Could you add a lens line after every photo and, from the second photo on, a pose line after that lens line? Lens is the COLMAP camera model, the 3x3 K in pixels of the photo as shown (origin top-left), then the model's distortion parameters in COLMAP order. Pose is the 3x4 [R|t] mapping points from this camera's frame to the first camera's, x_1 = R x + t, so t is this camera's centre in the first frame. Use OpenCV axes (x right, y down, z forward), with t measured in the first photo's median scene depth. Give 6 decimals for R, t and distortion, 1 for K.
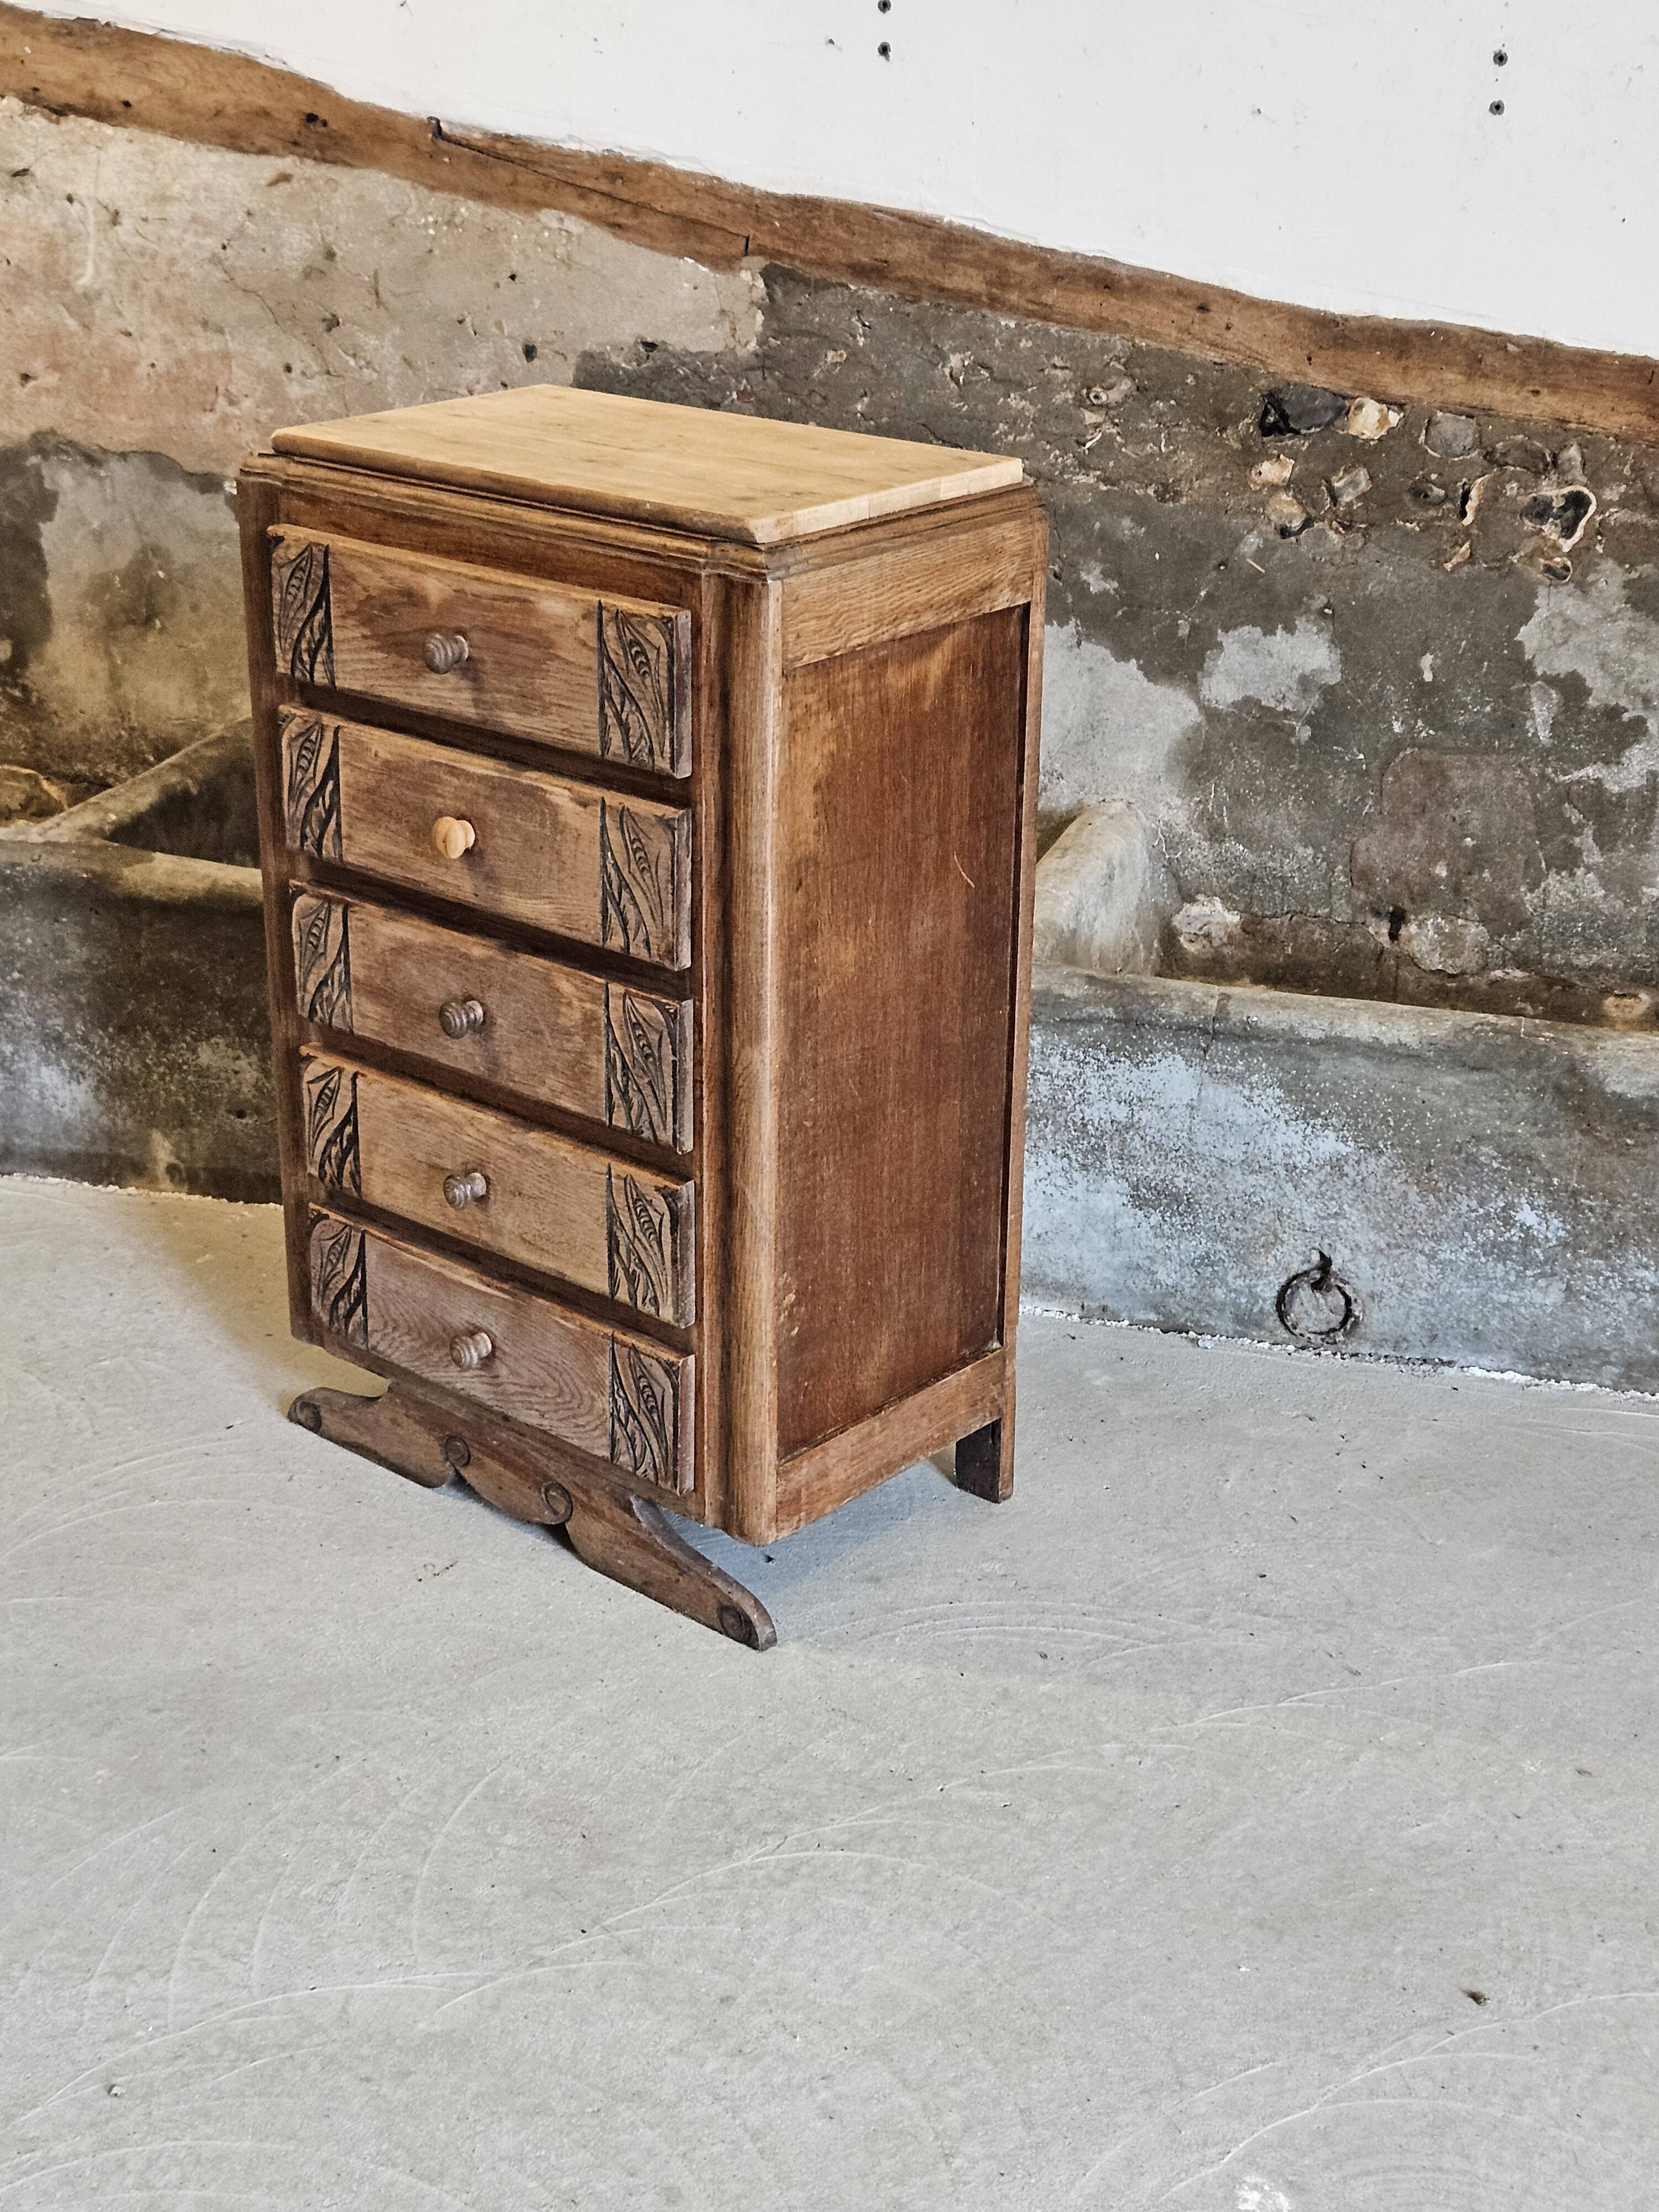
lens RADIAL K [[3094.2, 0, 784.7], [0, 3094.2, 1126.8], [0, 0, 1]] dist [0.089059, -0.077042]
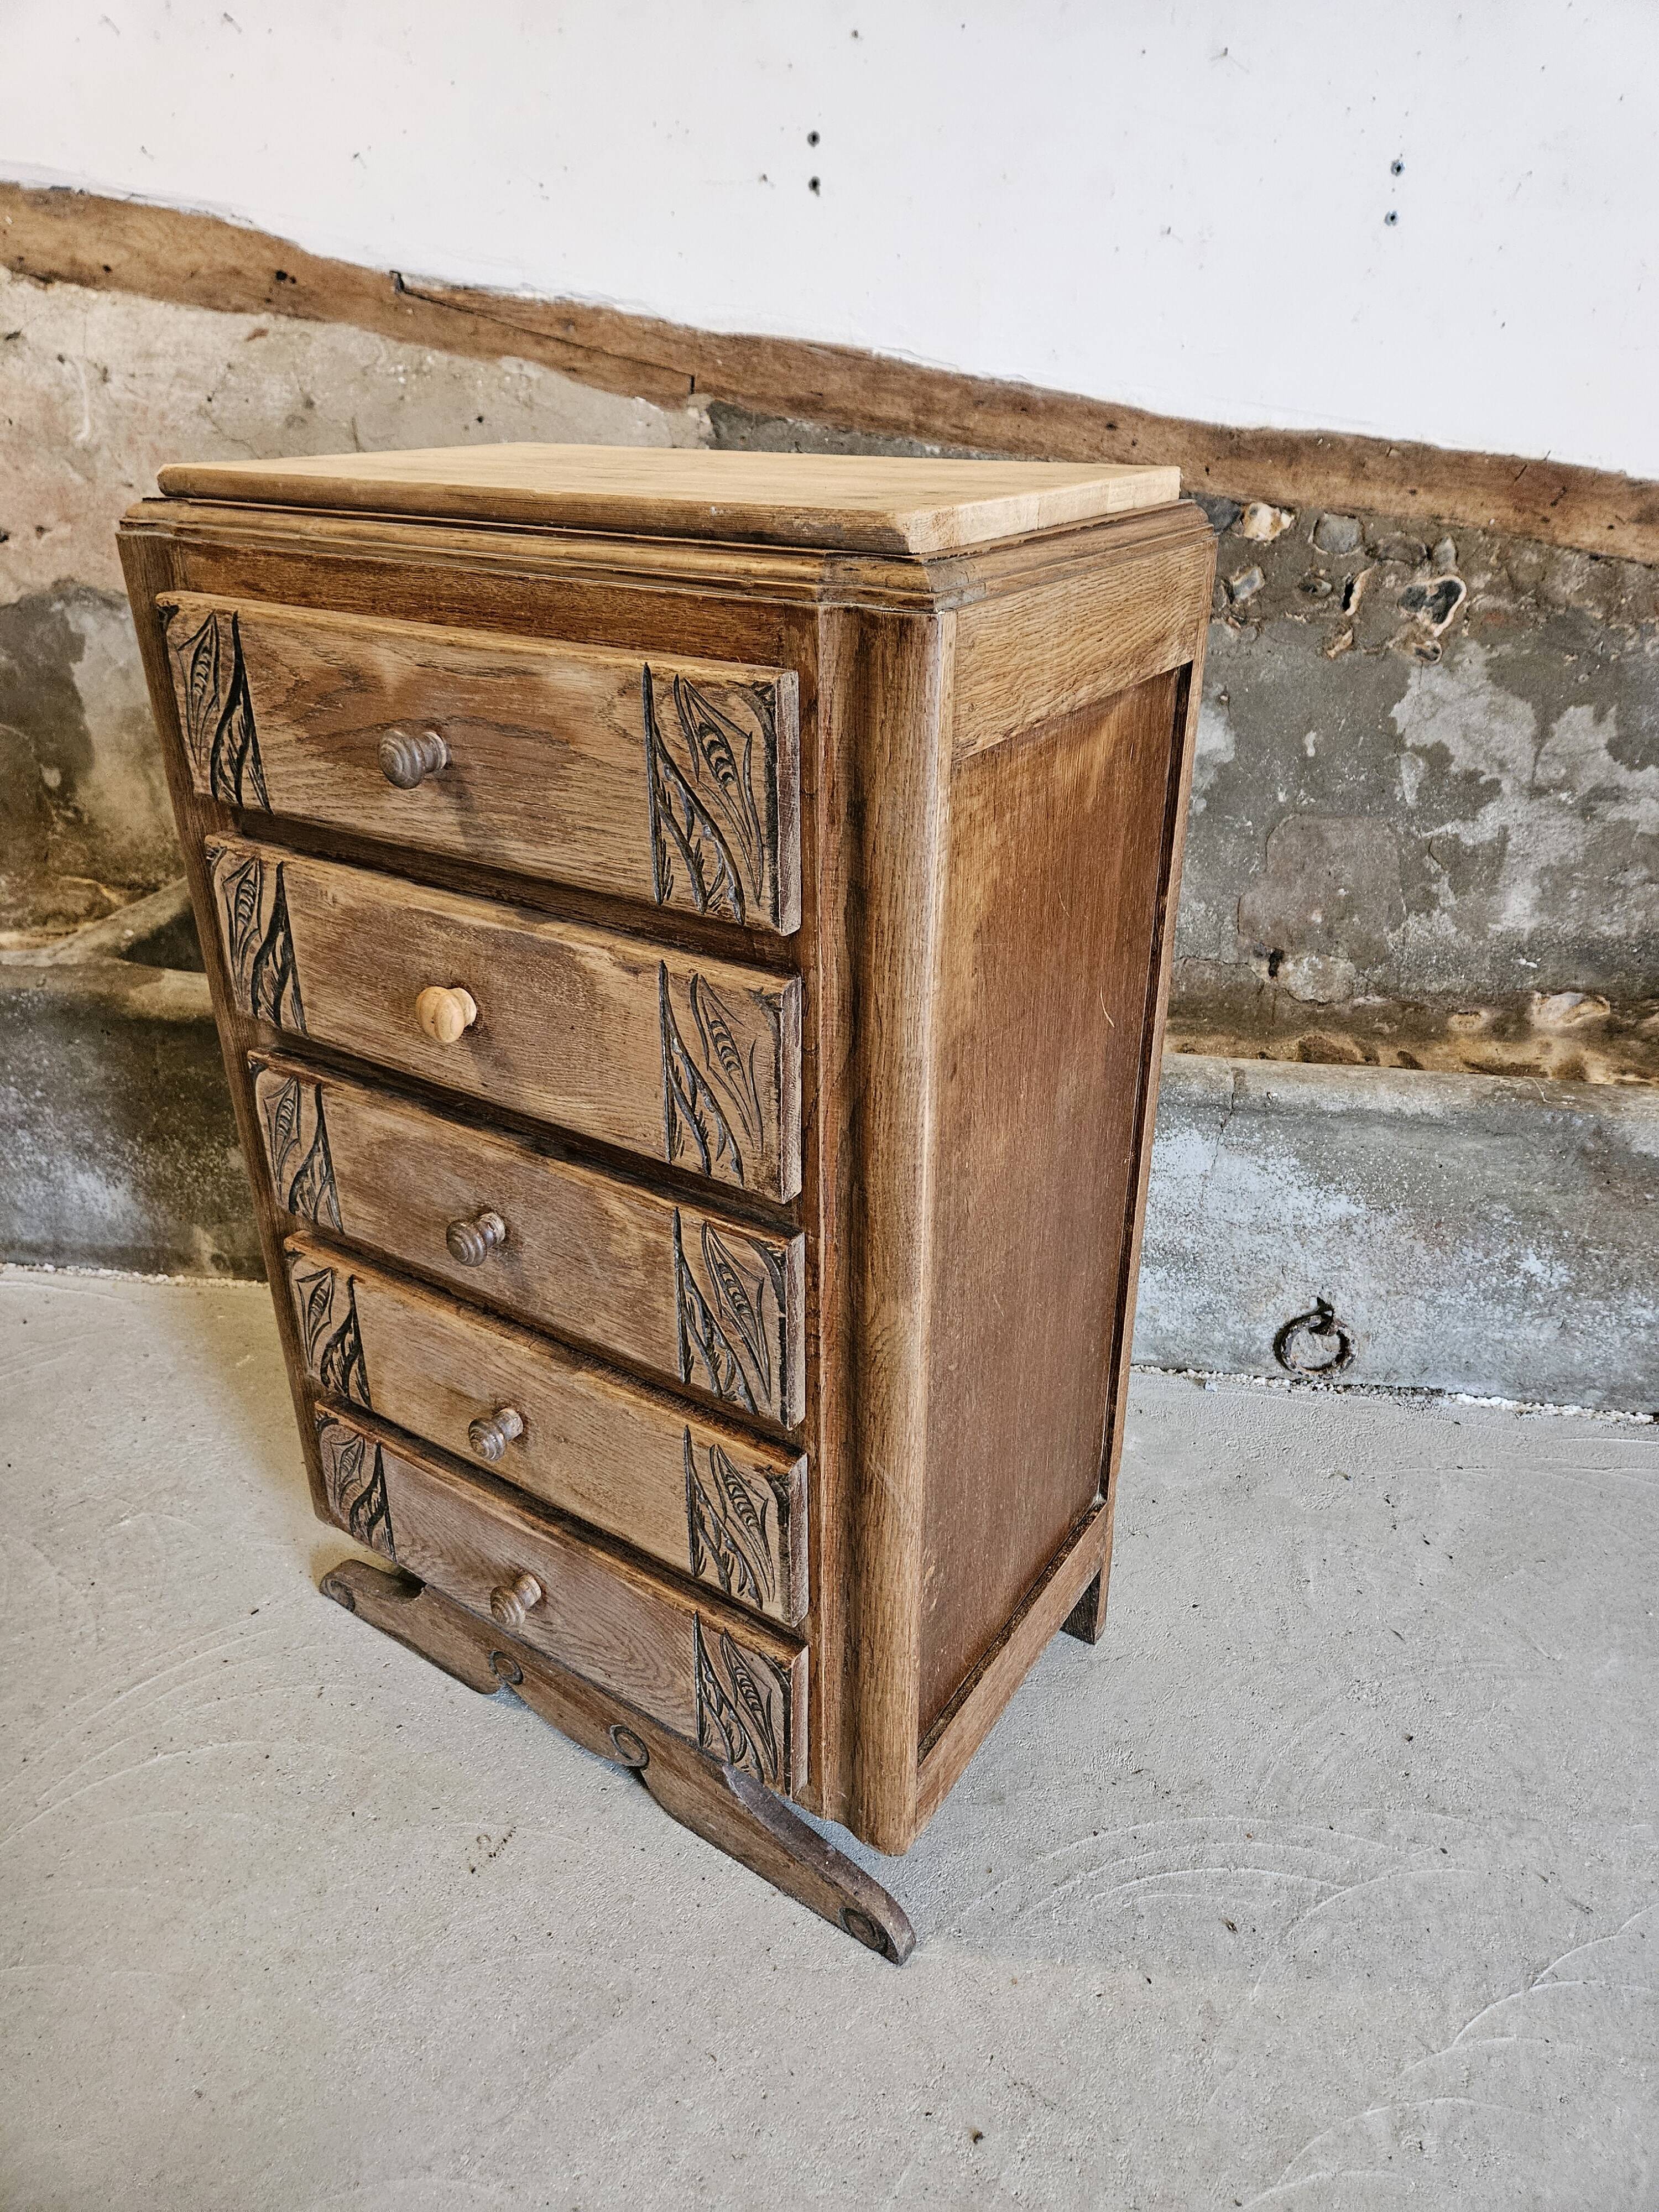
lens RADIAL K [[1468.6, 0, 834.3], [0, 1468.6, 1075.8], [0, 0, 1]] dist [0.071090, -0.058886]
pose [[0.990689, -0.064885, 0.119687, -0.049874], [0.057726, 0.996384, 0.062343, -0.080270], [-0.123299, -0.054854, 0.990852, 0.543509]]
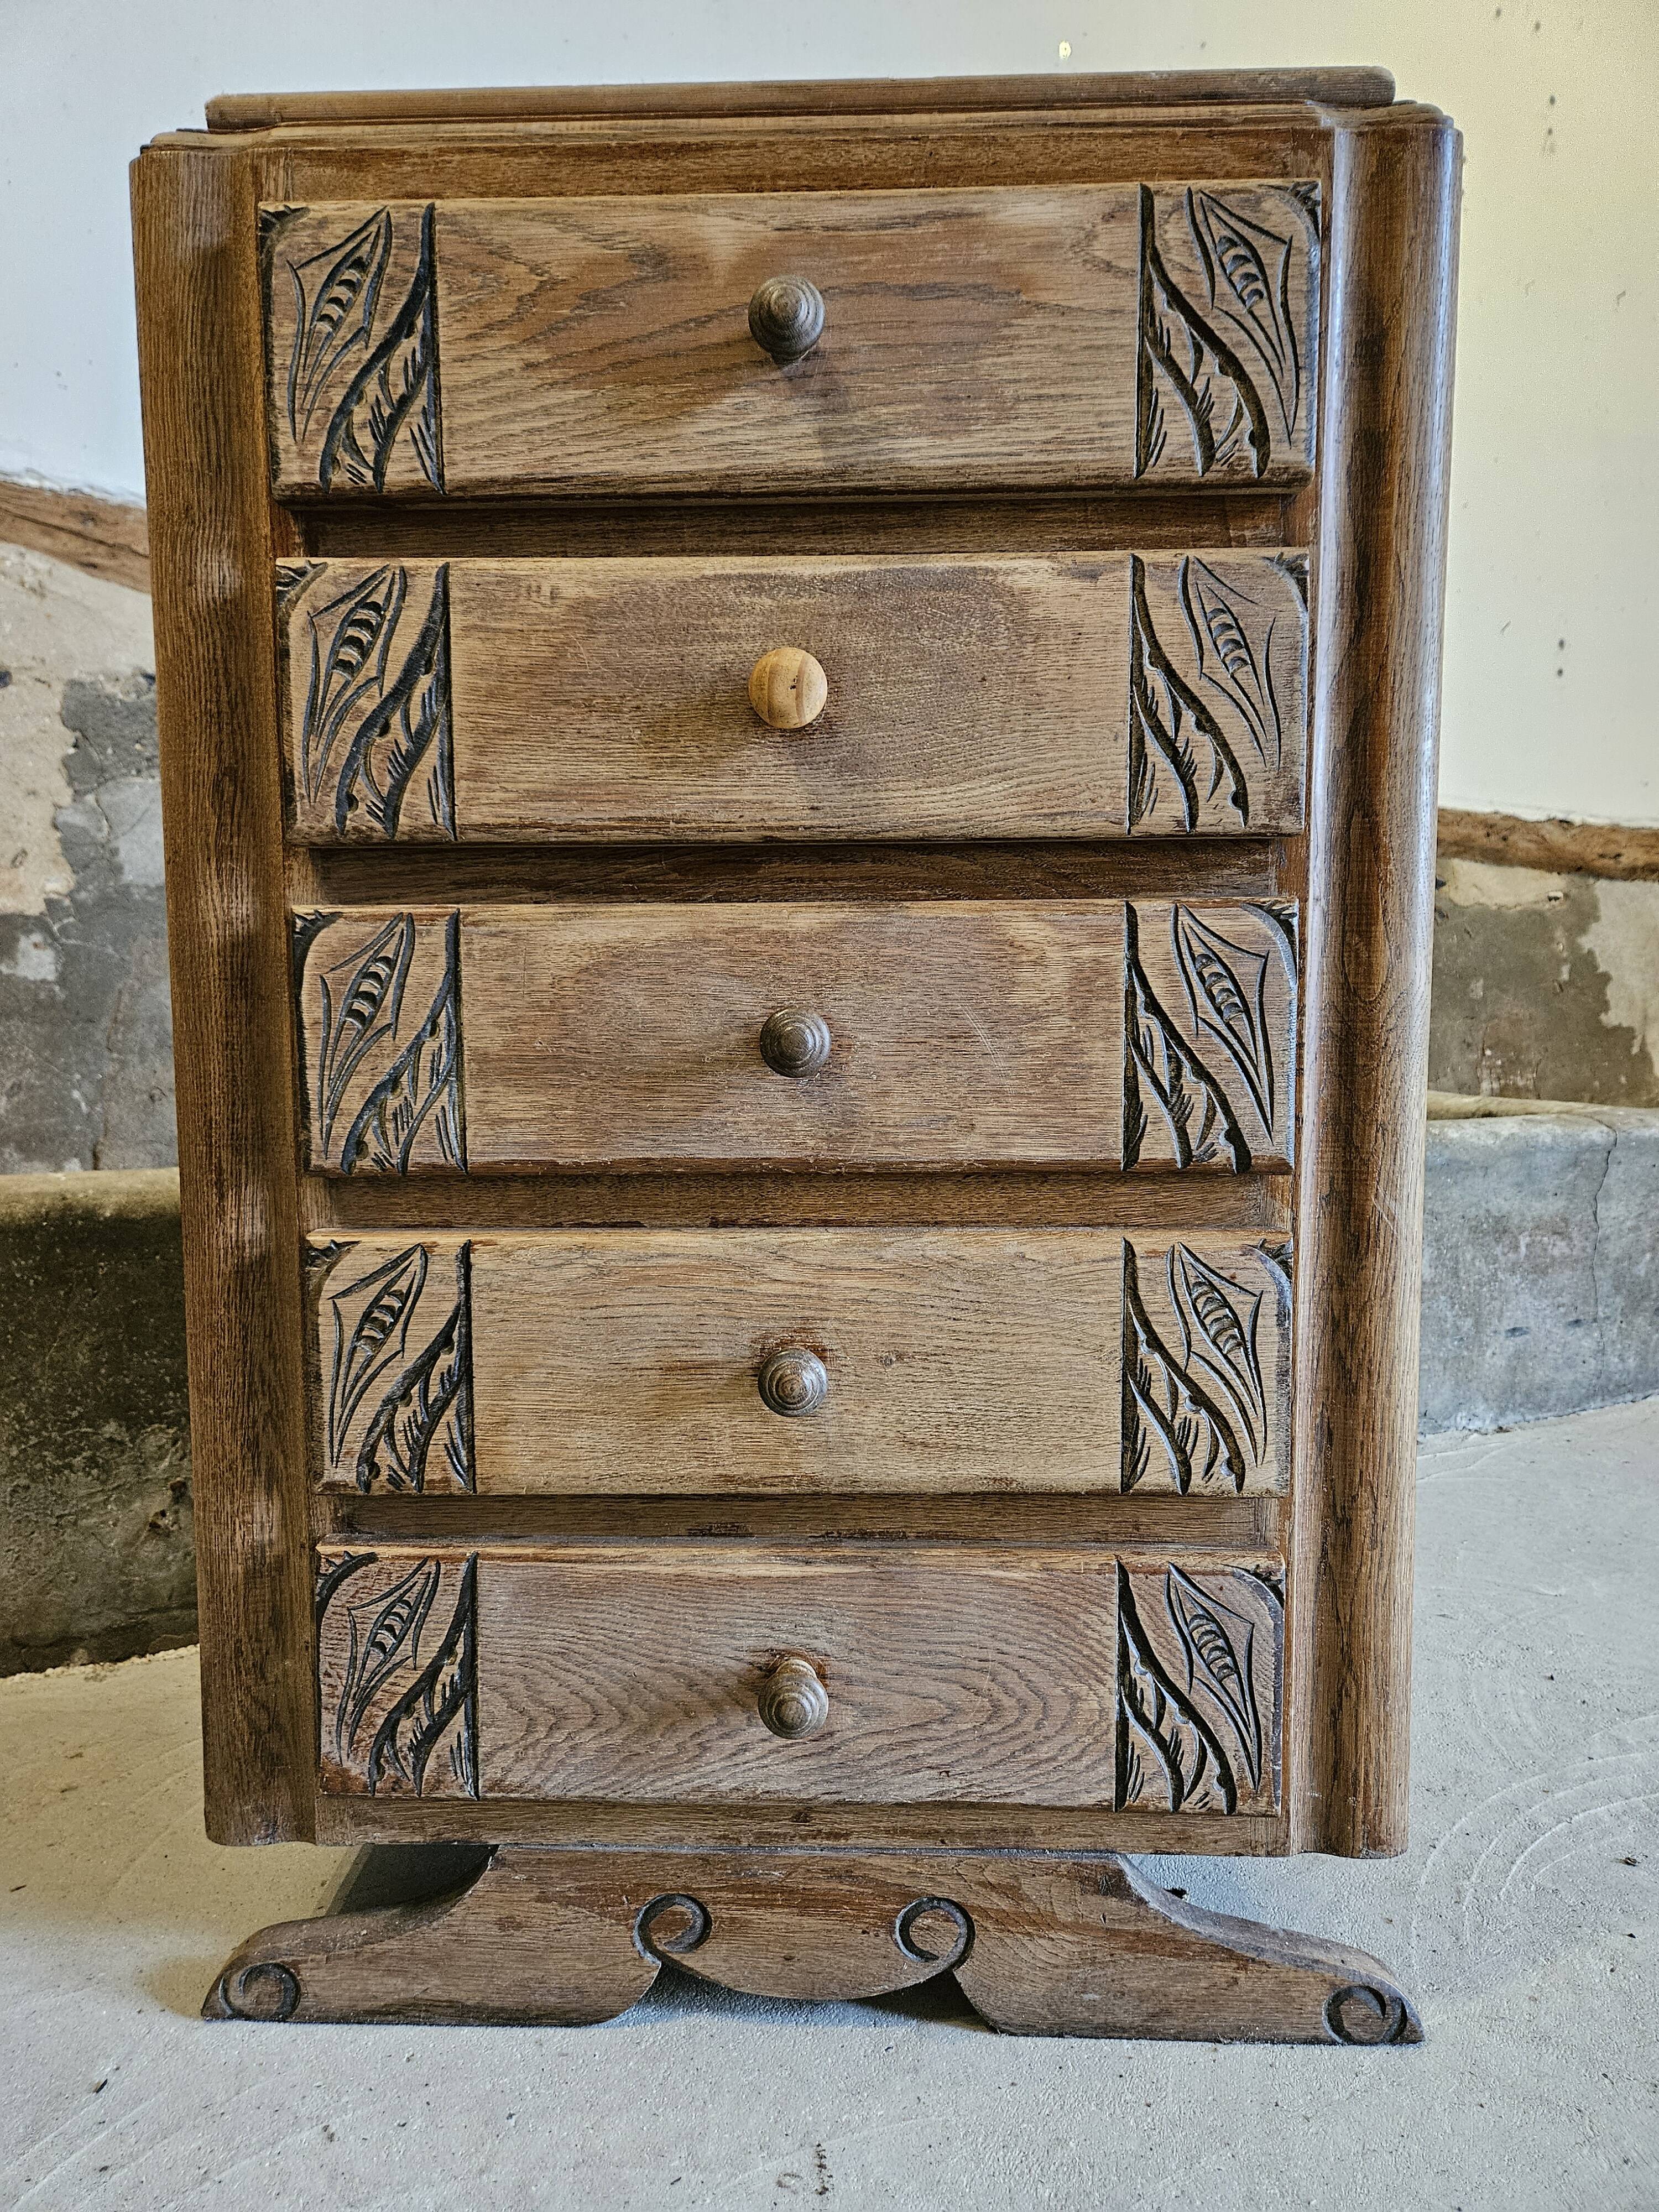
lens RADIAL K [[1475.6, 0, 797.0], [0, 1475.6, 1107.2], [0, 0, 1]] dist [0.063184, -0.053121]
pose [[0.768529, -0.071091, 0.635853, -0.234352], [0.254988, 0.945506, -0.202482, 0.024760], [-0.586808, 0.317748, 0.744777, 0.699264]]
